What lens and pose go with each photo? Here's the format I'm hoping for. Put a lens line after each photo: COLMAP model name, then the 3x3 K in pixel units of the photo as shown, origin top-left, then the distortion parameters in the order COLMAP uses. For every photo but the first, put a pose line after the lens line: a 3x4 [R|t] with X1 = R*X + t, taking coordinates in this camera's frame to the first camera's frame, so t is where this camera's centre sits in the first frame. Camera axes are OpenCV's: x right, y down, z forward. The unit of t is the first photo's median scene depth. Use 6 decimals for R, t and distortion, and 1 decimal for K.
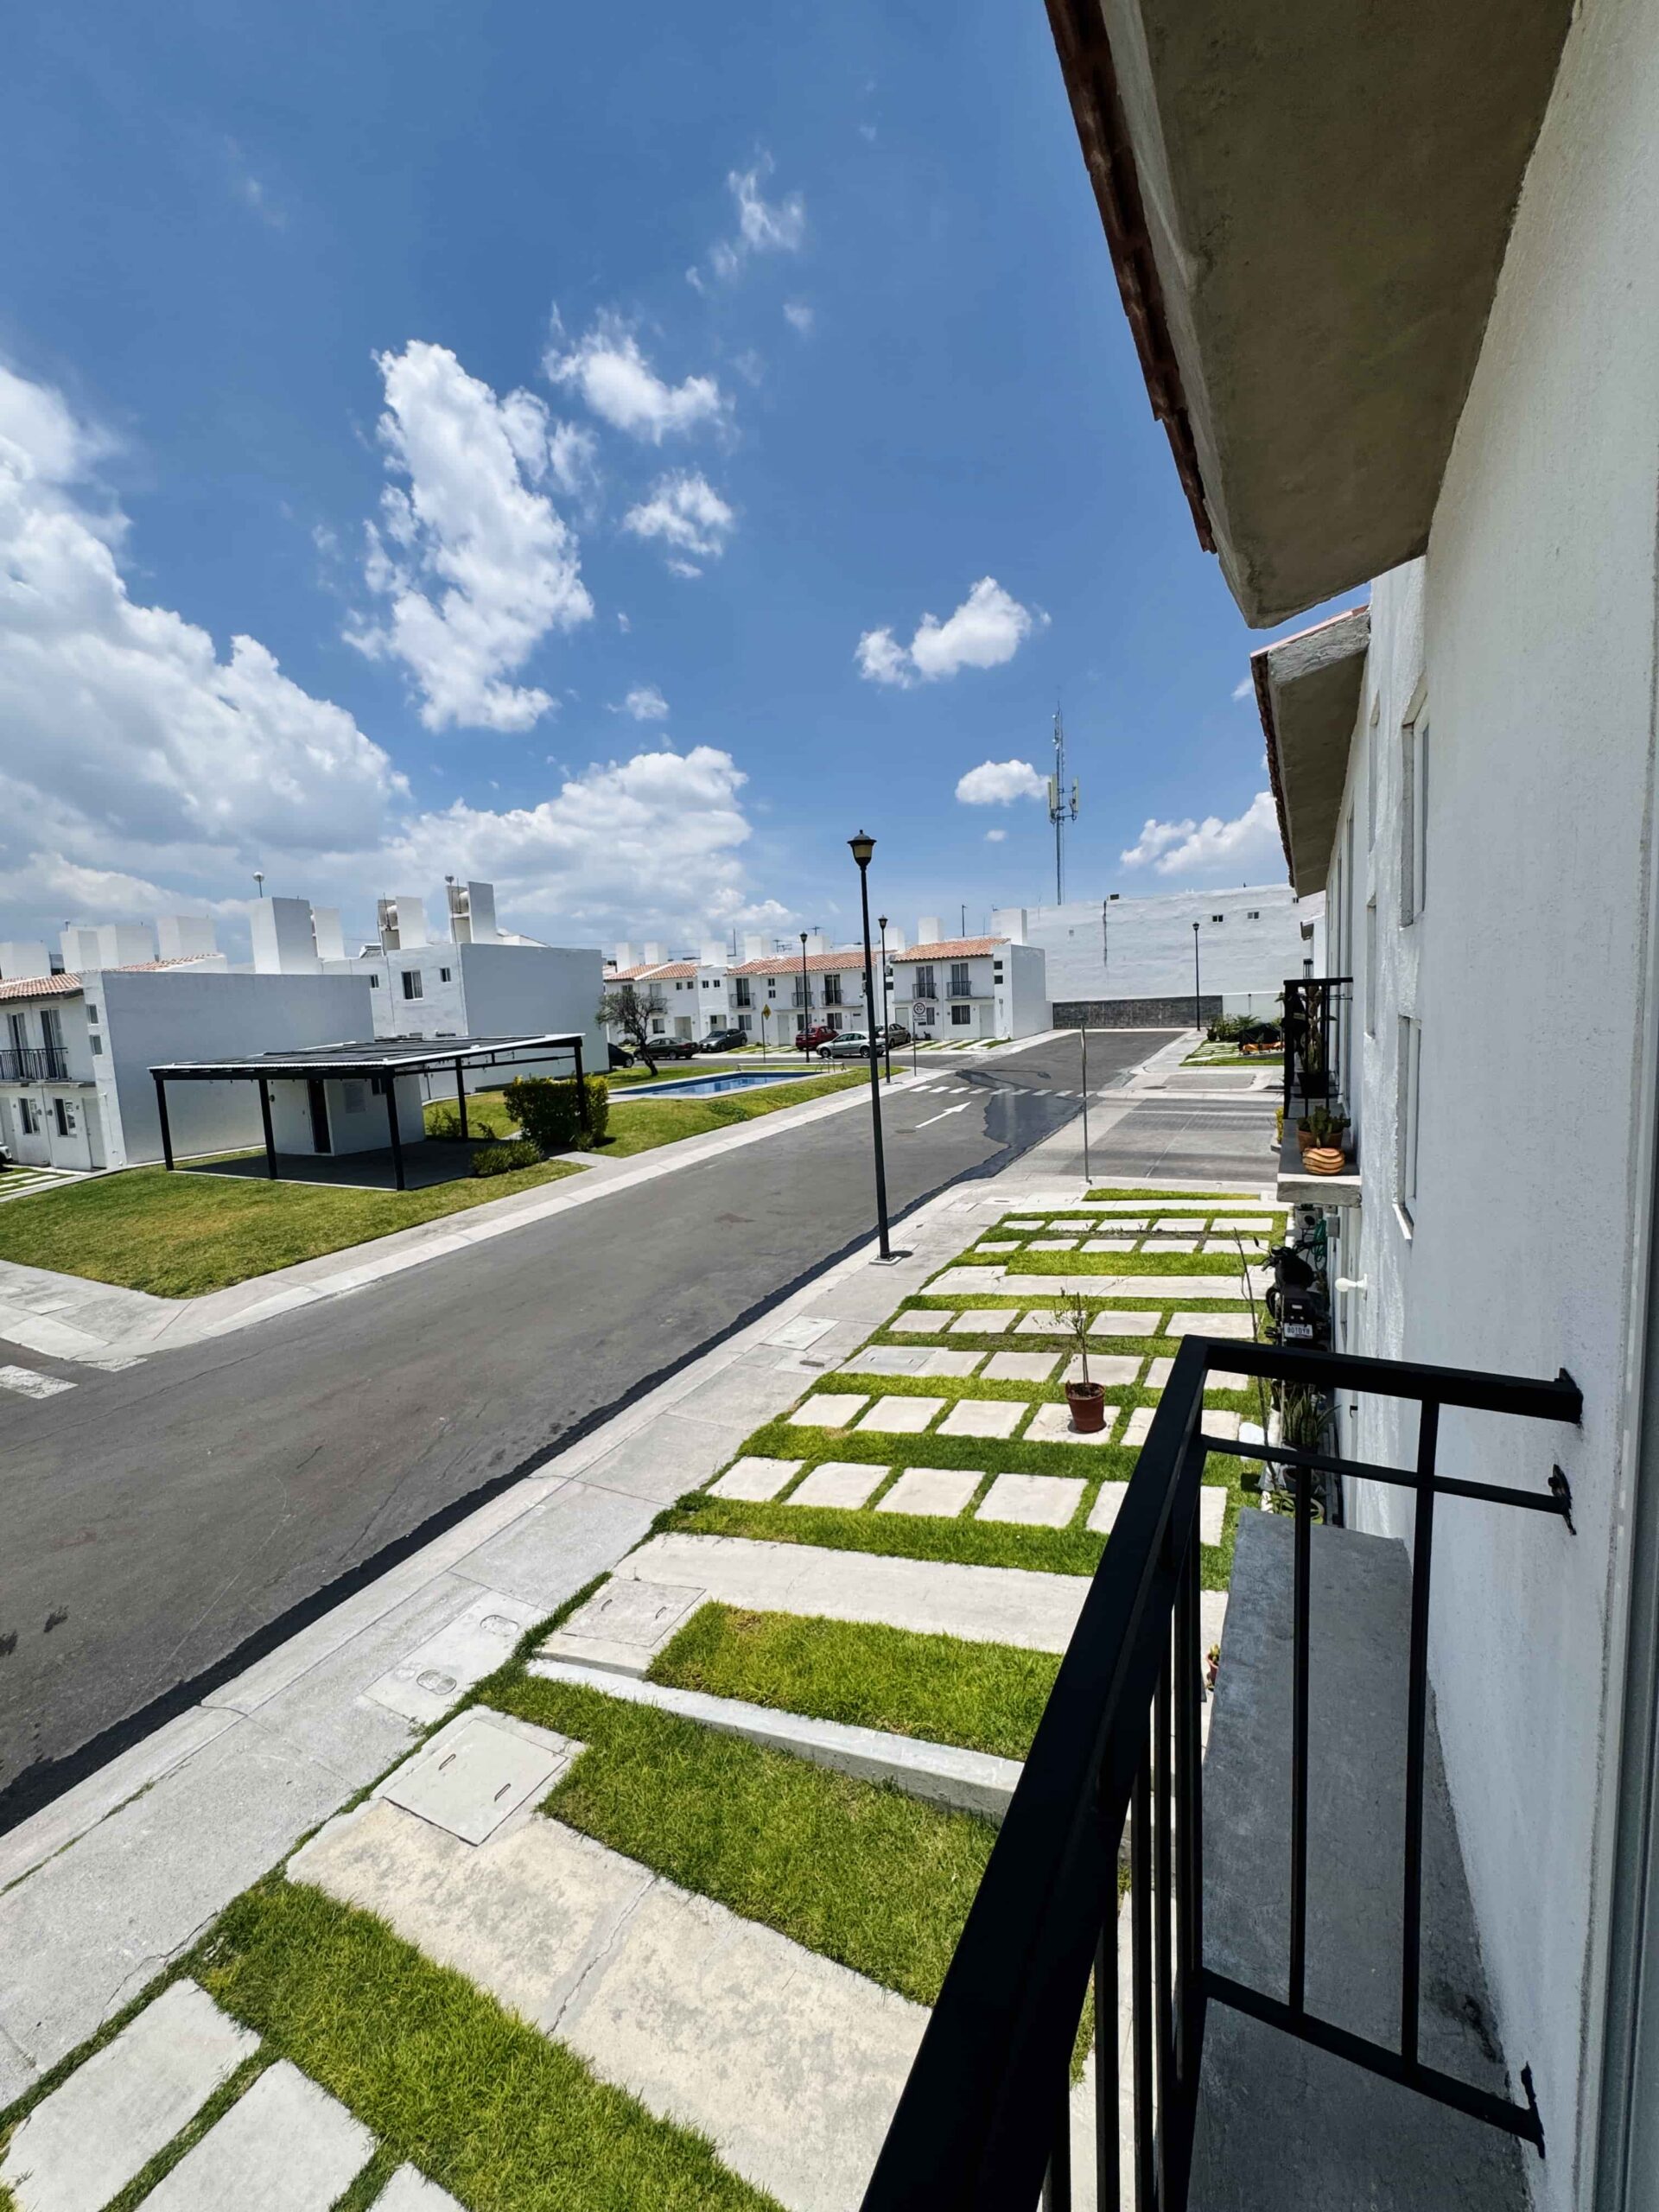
lens RADIAL K [[891.8, 0, 830.6], [0, 891.8, 1108.4], [0, 0, 1]] dist [-0.009977, 0.000109]
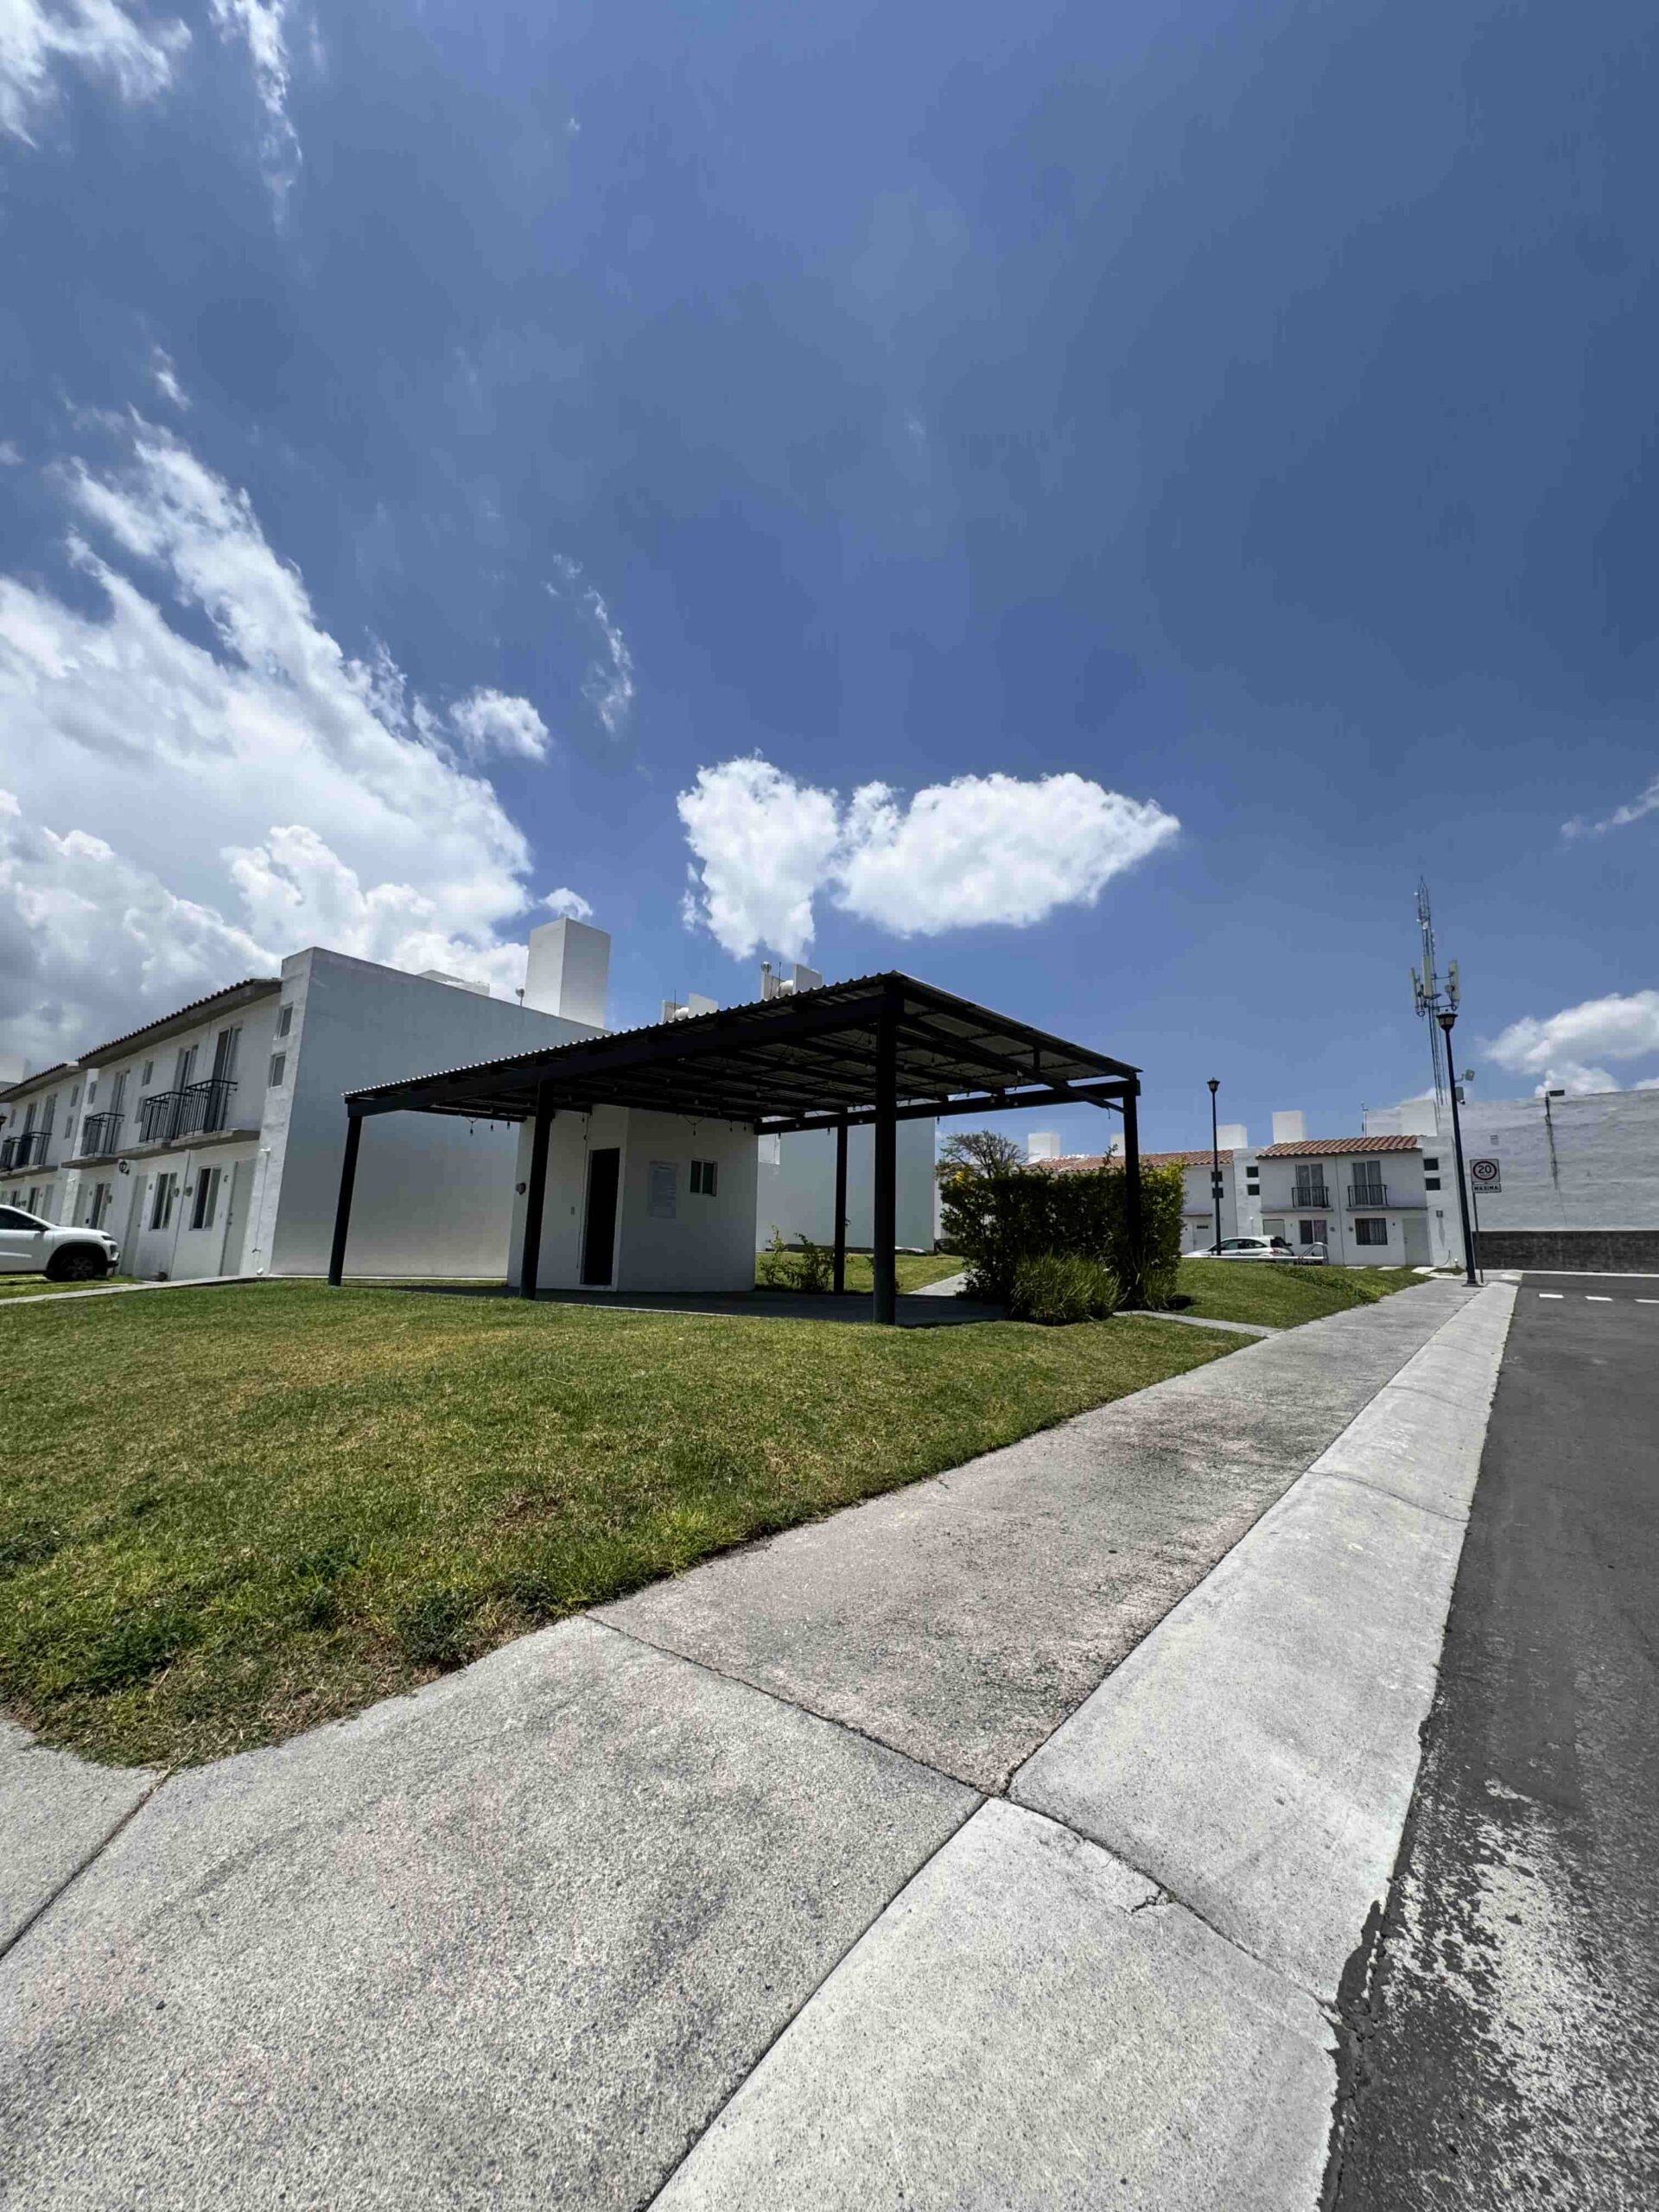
lens RADIAL K [[891.8, 0, 824.4], [0, 891.8, 1105.1], [0, 0, 1]] dist [-0.009977, 0.000109]
pose [[0.981236, 0.040555, -0.188495, -0.322347], [-0.093115, 0.955738, -0.279096, 0.079573], [0.168833, 0.291411, 0.941581, 0.462768]]
